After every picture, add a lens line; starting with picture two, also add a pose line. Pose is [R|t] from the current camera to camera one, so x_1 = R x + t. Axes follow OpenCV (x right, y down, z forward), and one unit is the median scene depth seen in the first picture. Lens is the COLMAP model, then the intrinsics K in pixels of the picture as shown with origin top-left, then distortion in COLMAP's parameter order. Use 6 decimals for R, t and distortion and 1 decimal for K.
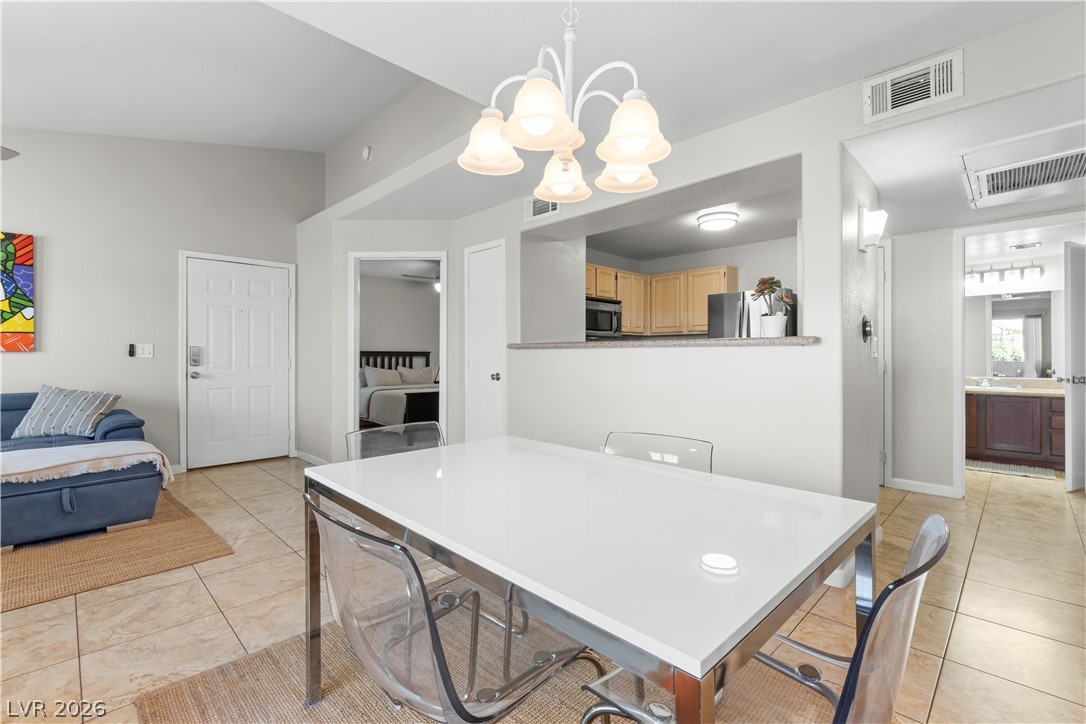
lens RADIAL K [[476.9, 0, 537.3], [0, 476.9, 355.2], [0, 0, 1]] dist [-0.004901, -0.000182]
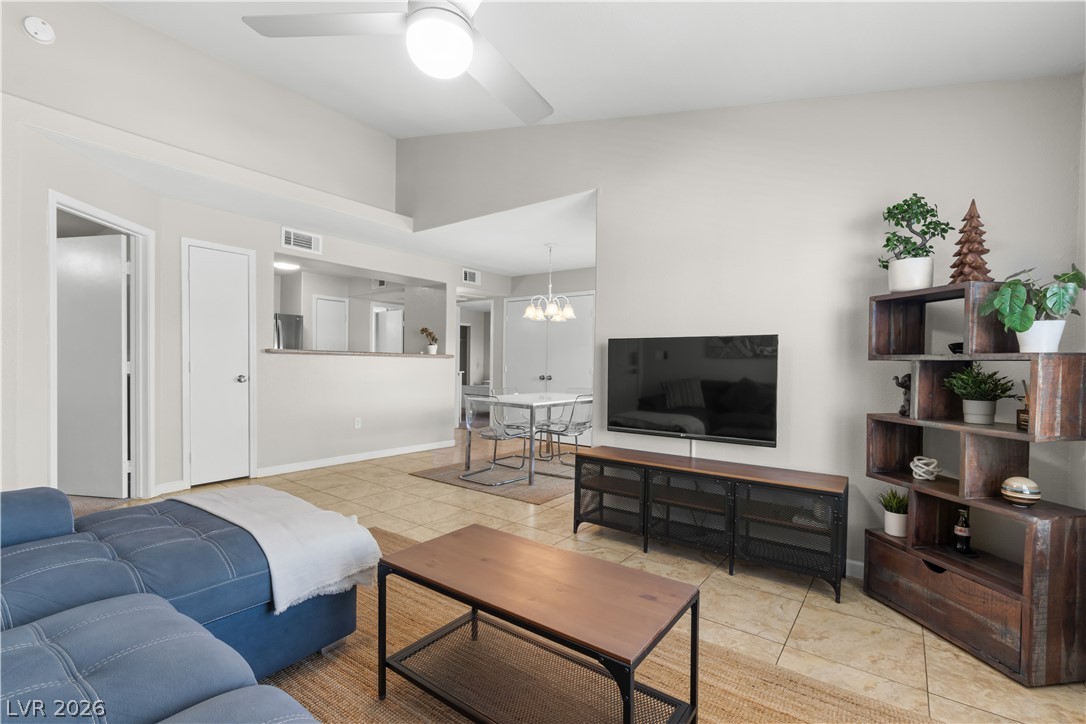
lens RADIAL K [[476.9, 0, 546.8], [0, 476.9, 366.0], [0, 0, 1]] dist [-0.004901, -0.000182]
pose [[-0.145656, -0.005727, 0.989319, -1.337708], [-0.017877, 0.999835, 0.003156, 0.001248], [-0.989174, -0.017226, -0.145734, 0.537342]]
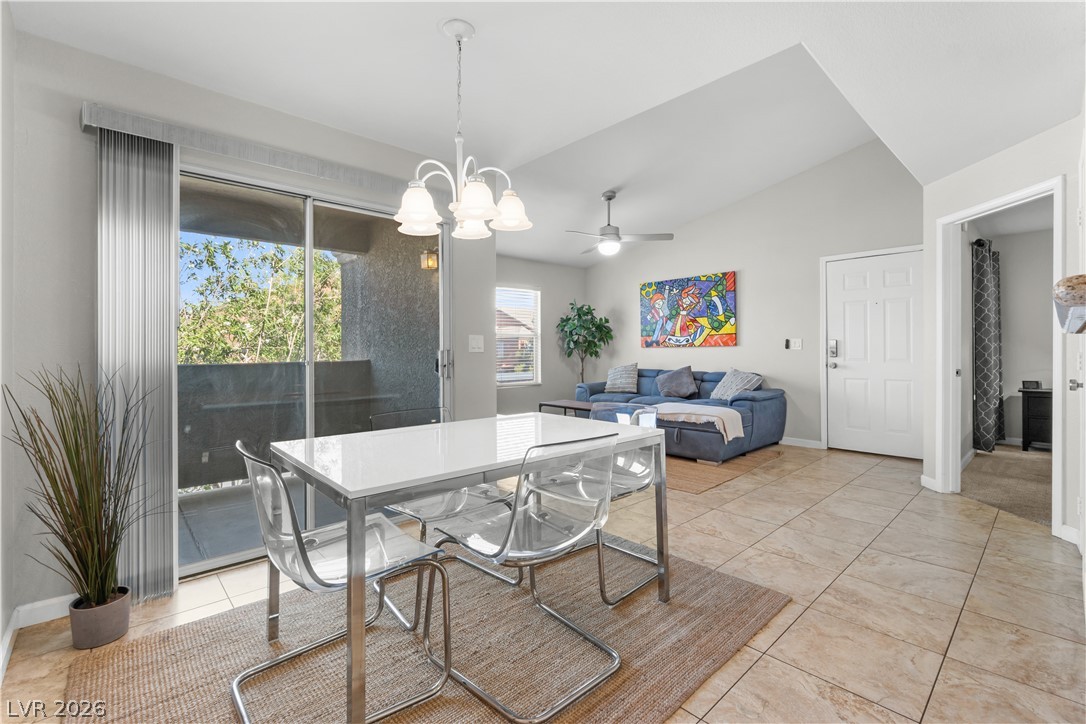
lens RADIAL K [[476.9, 0, 542.6], [0, 476.9, 349.2], [0, 0, 1]] dist [-0.004901, -0.000182]
pose [[-0.038287, 0.000809, -0.999266, 0.527619], [0.006182, 0.999981, 0.000572, -0.001280], [0.999248, -0.006155, -0.038291, 0.438304]]
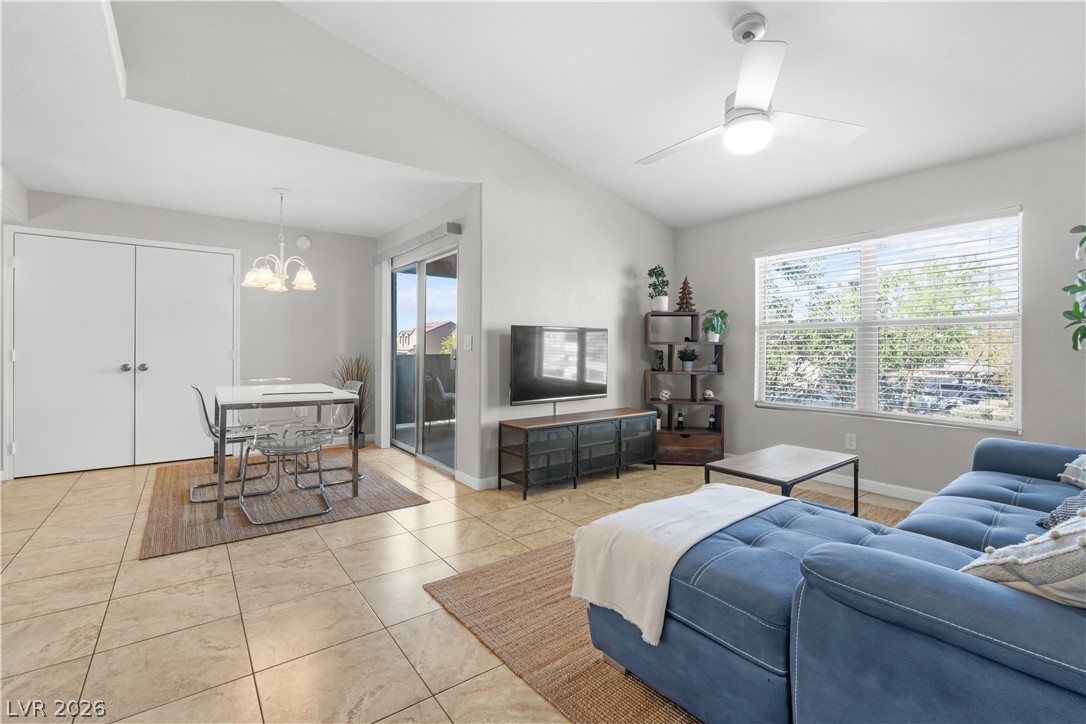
lens RADIAL K [[476.9, 0, 542.4], [0, 476.9, 348.3], [0, 0, 1]] dist [-0.004901, -0.000182]
pose [[-0.990305, -0.005571, 0.138797, -0.682587], [-0.005898, 0.999981, -0.001941, 0.002110], [-0.138784, -0.002740, -0.990319, 1.279897]]
